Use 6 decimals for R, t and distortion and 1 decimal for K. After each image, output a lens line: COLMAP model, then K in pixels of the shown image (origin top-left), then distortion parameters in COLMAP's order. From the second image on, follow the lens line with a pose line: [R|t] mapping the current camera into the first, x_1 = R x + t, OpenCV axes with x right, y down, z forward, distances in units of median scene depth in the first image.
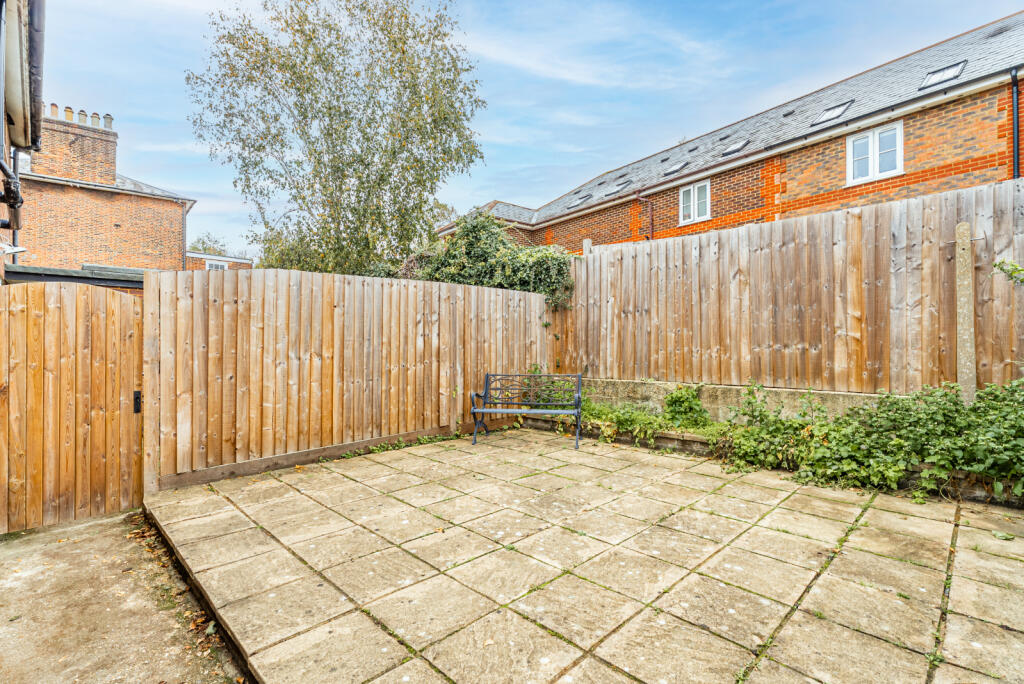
lens RADIAL K [[454.7, 0, 518.8], [0, 454.7, 341.3], [0, 0, 1]] dist [-0.003676, 0.000334]
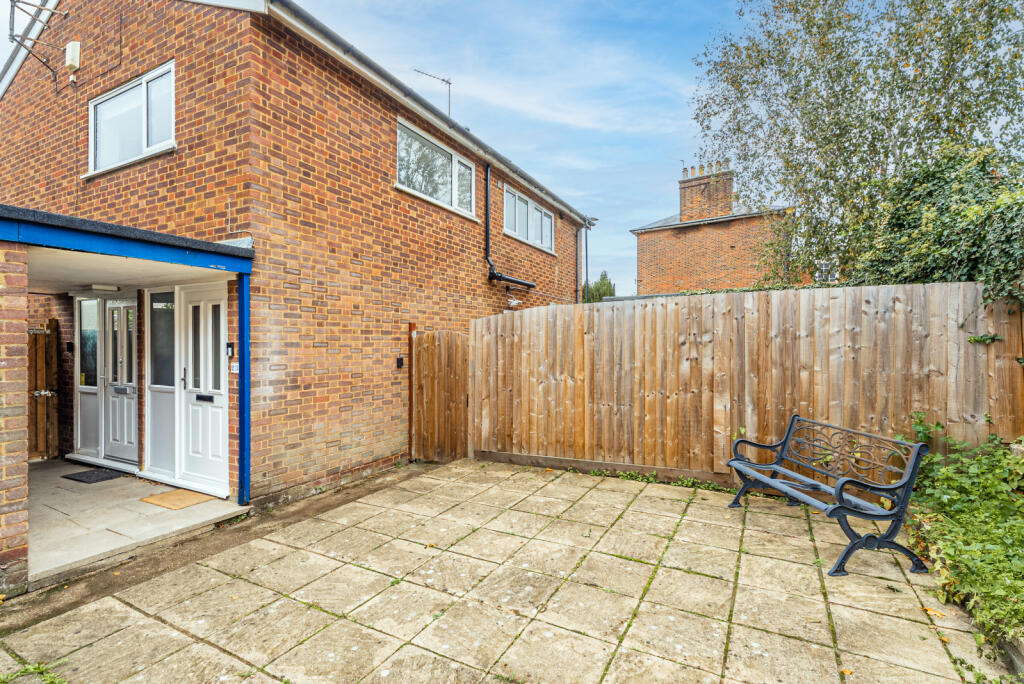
lens RADIAL K [[454.7, 0, 520.3], [0, 454.7, 345.1], [0, 0, 1]] dist [-0.003676, 0.000334]
pose [[0.323581, 0.004411, -0.946190, 0.666068], [0.008084, 0.999940, 0.007427, -0.065994], [0.946166, -0.010052, 0.323526, 0.576413]]
